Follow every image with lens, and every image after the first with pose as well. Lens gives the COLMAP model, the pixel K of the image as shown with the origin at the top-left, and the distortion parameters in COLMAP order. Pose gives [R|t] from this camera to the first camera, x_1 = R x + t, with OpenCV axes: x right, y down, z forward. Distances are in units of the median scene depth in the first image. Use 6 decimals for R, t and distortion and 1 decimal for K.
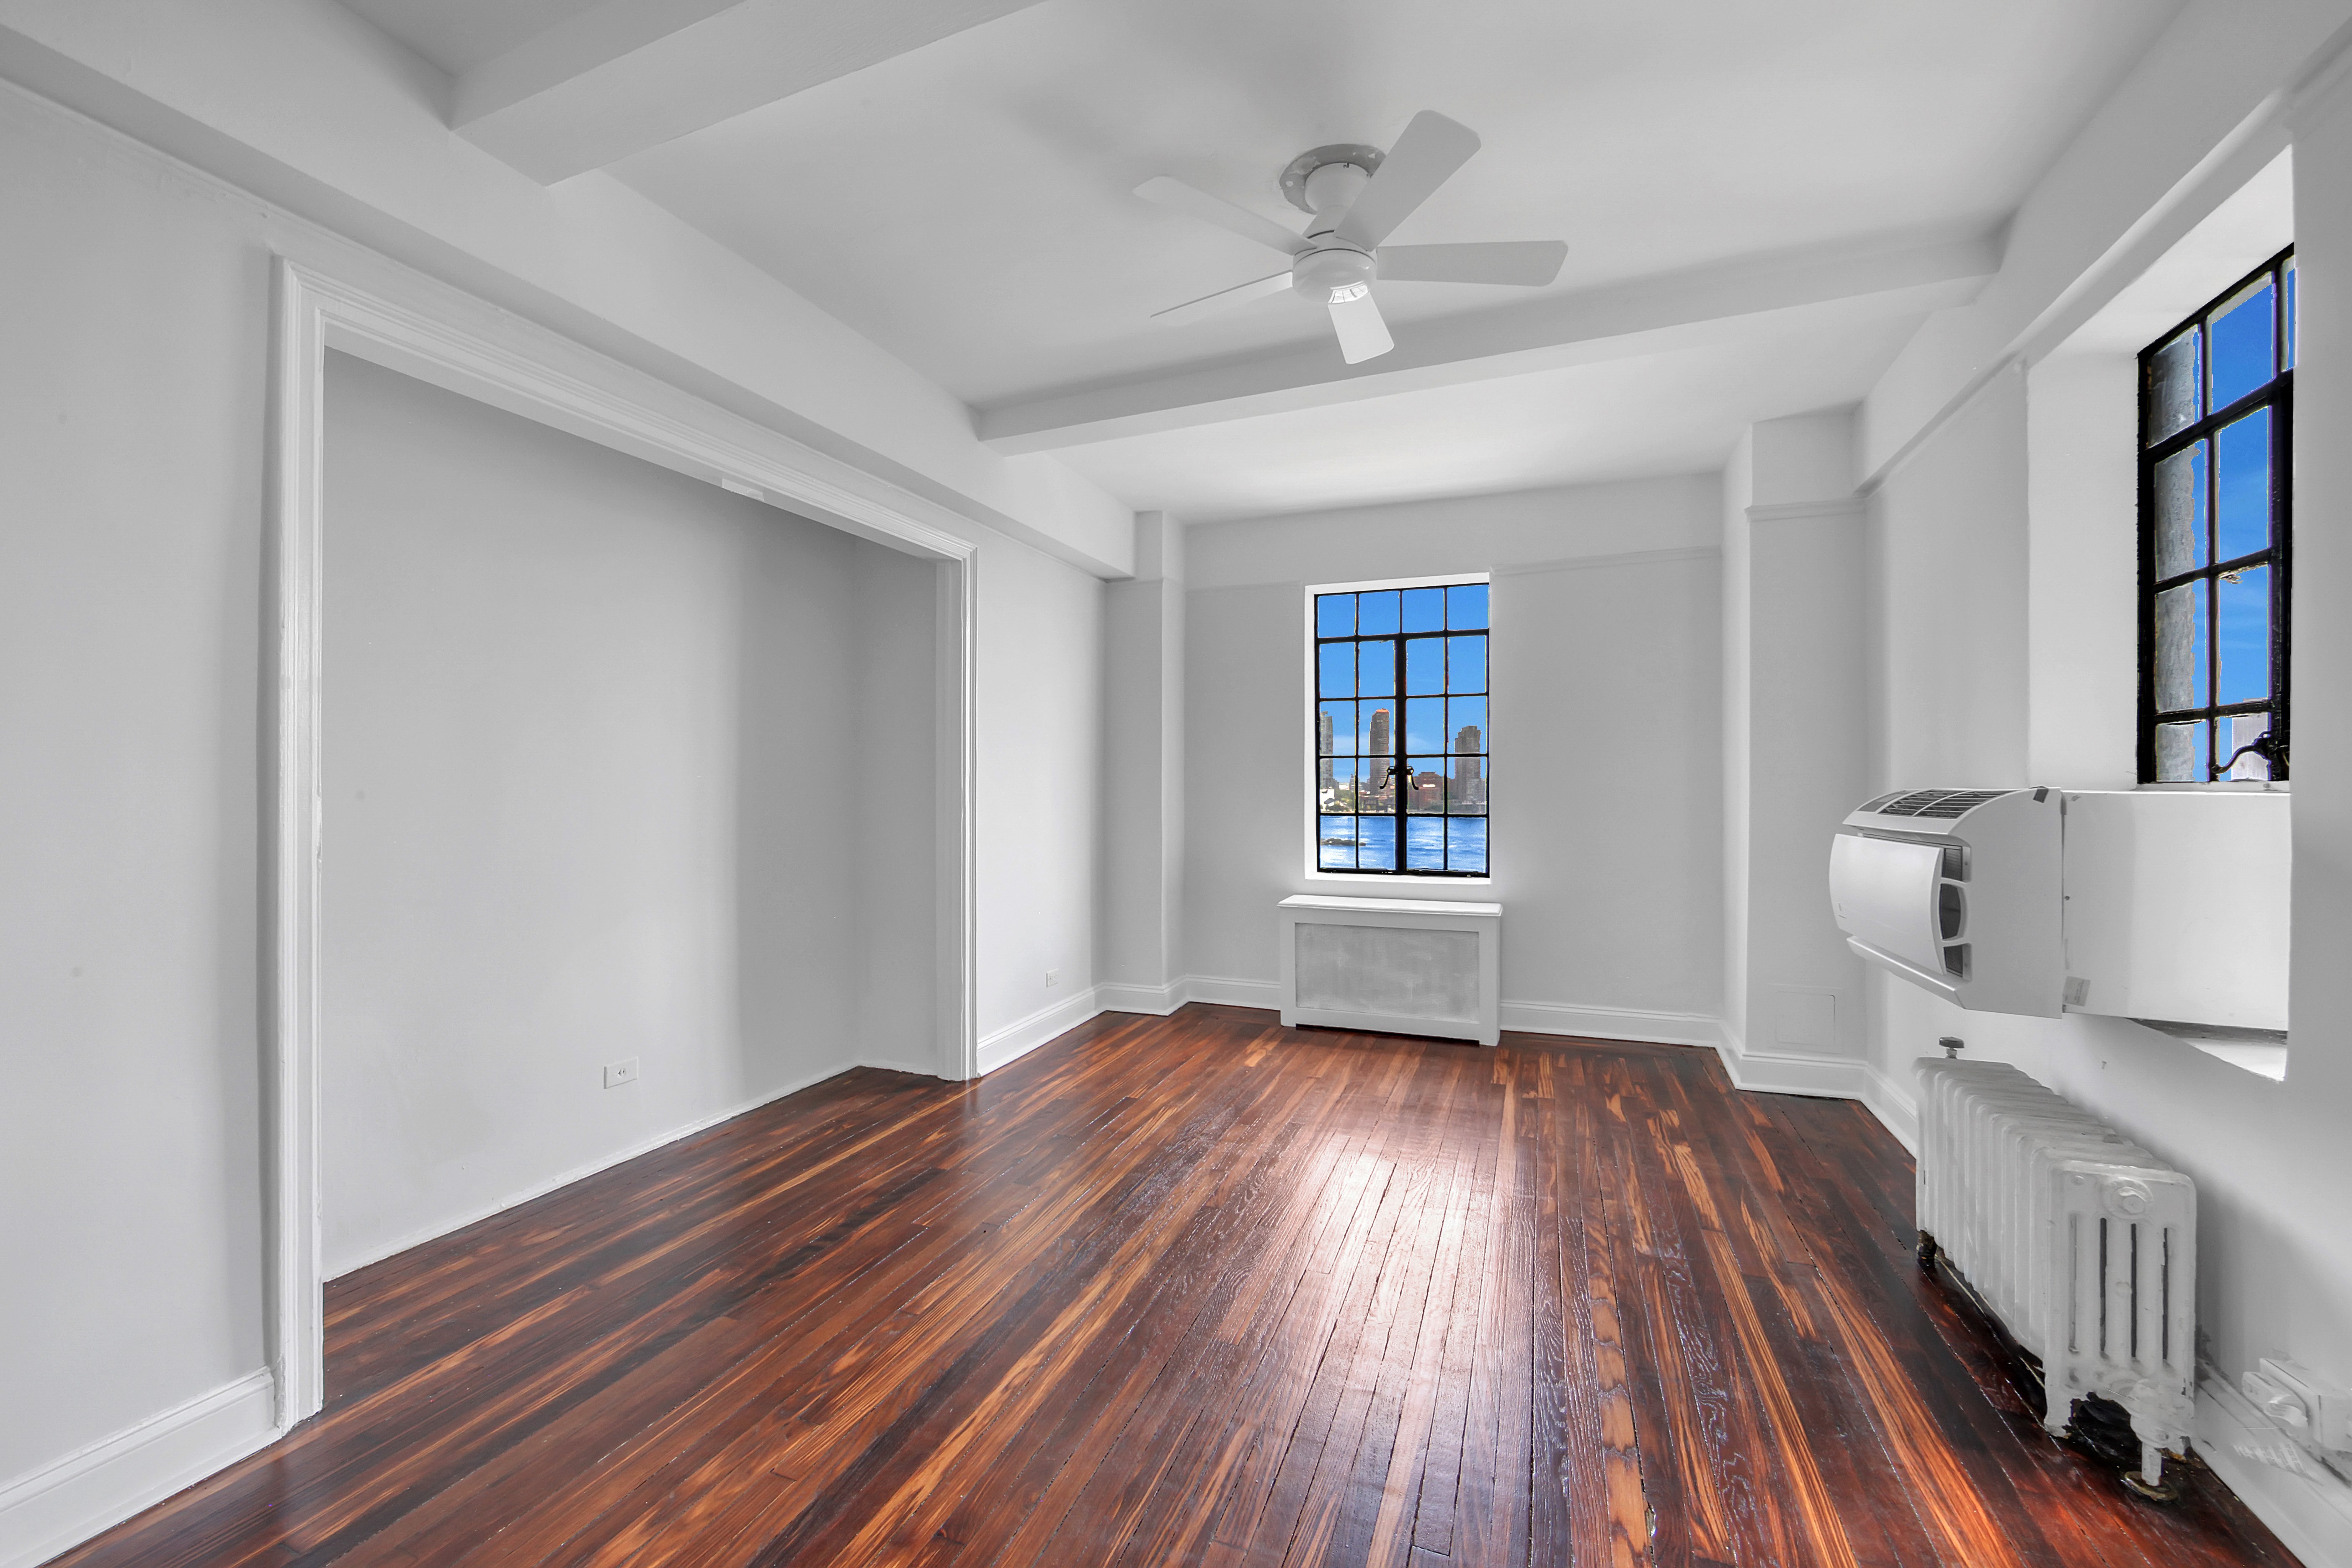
lens RADIAL K [[943.5, 0, 1178.7], [0, 943.5, 778.2], [0, 0, 1]] dist [-0.000350, 0.000584]
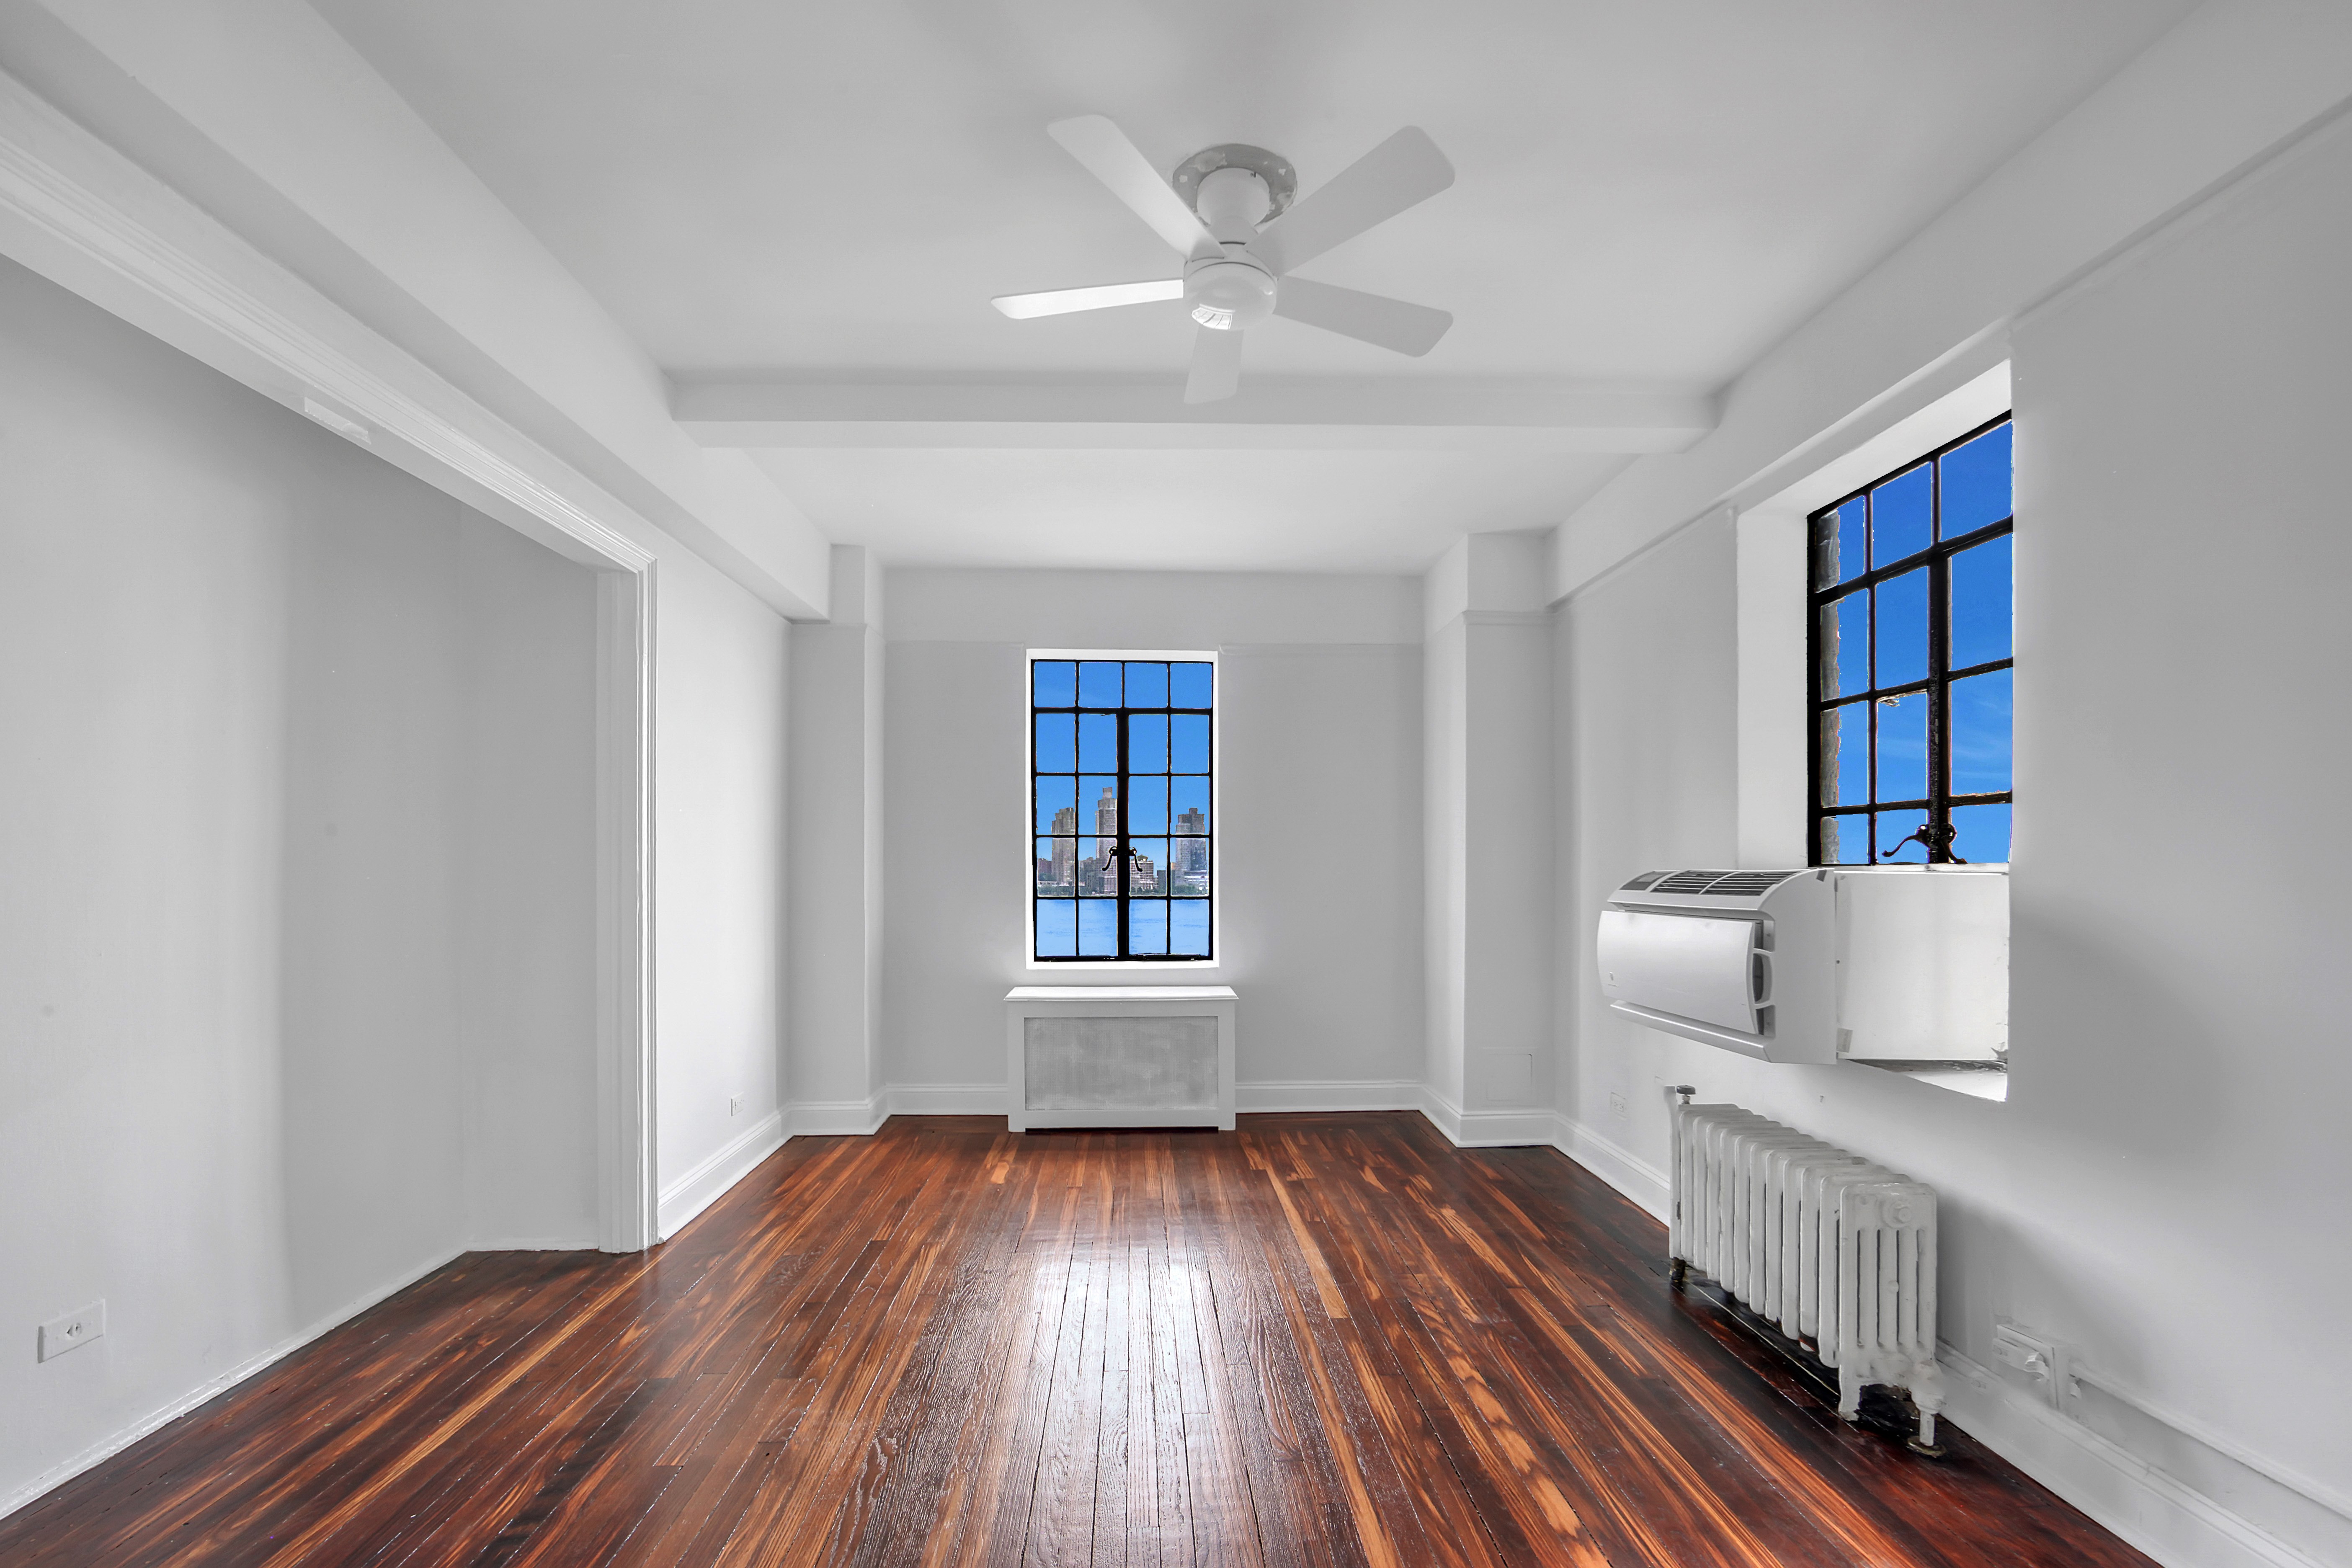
lens RADIAL K [[970.8, 0, 1172.7], [0, 970.8, 862.4], [0, 0, 1]] dist [-0.002915, 0.000208]
pose [[0.916889, 0.002947, 0.399132, -0.181028], [-0.003861, 0.999991, 0.001487, 0.002166], [-0.399124, -0.002905, 0.916892, 0.129648]]
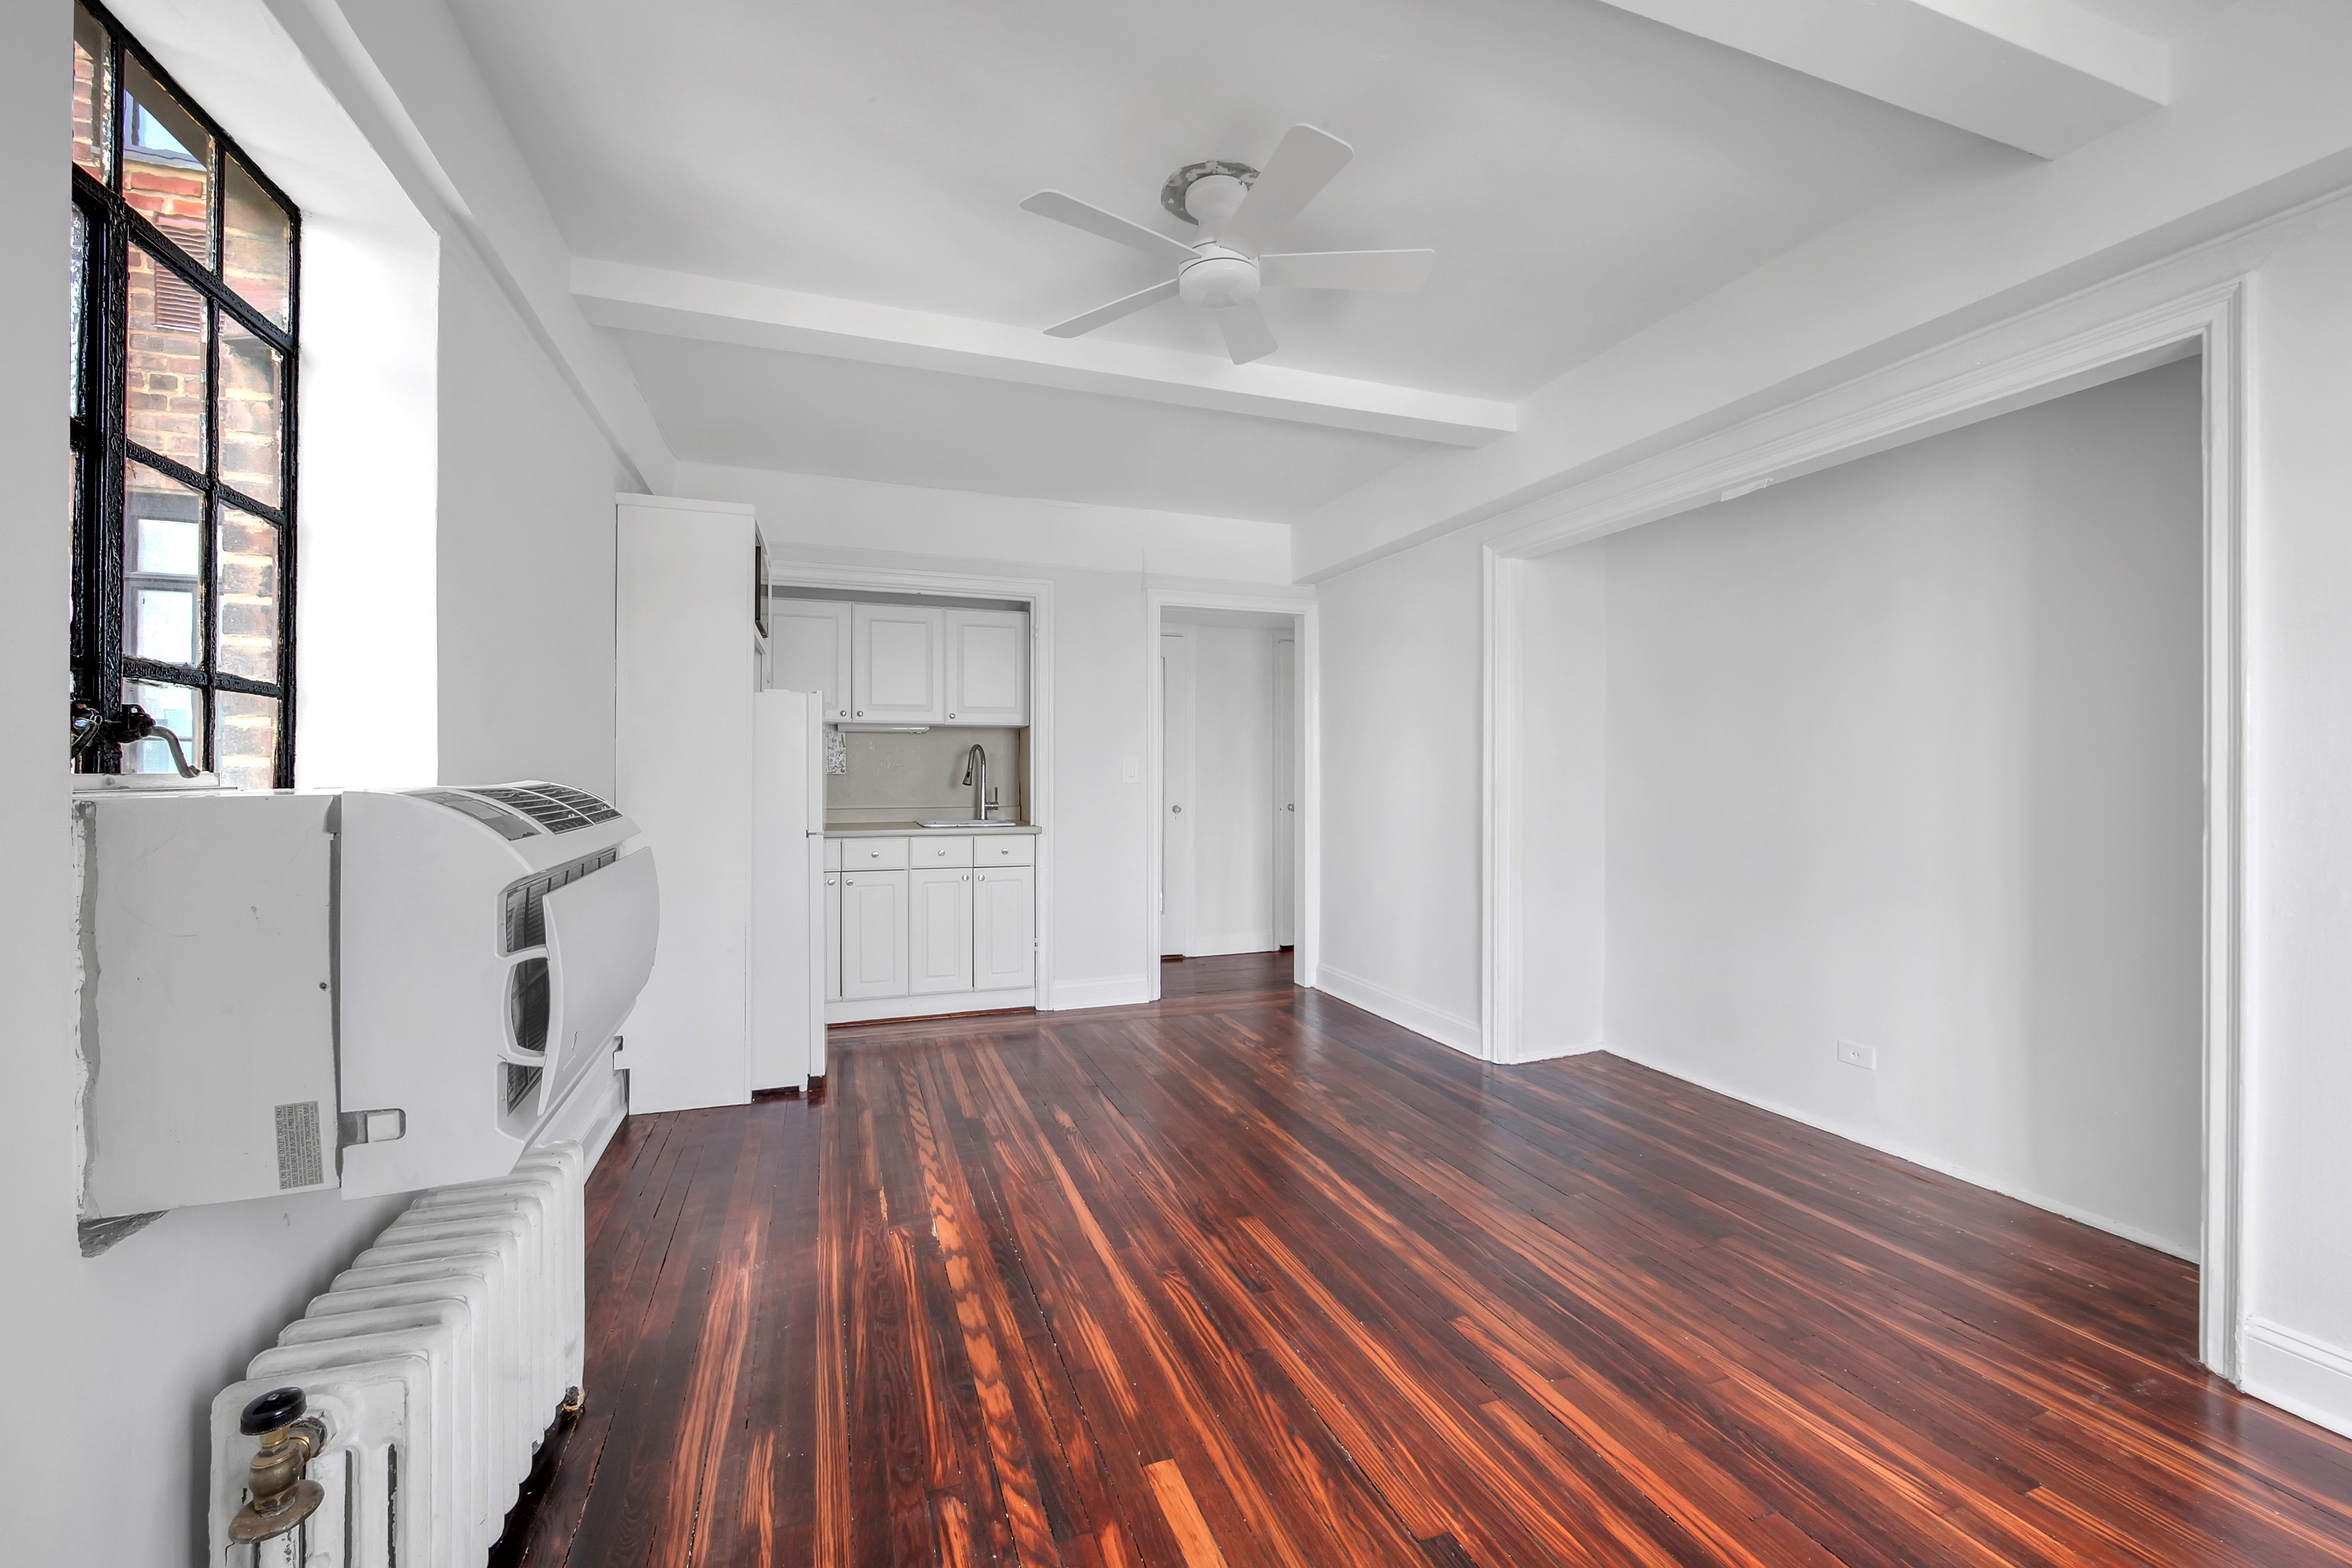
lens RADIAL K [[943.5, 0, 1178.7], [0, 943.5, 778.2], [0, 0, 1]] dist [-0.000350, 0.000584]
pose [[-0.743447, 0.004765, -0.668777, 0.631206], [0.004567, 0.999987, 0.002047, 0.004230], [0.668779, -0.001532, -0.743460, 1.240410]]
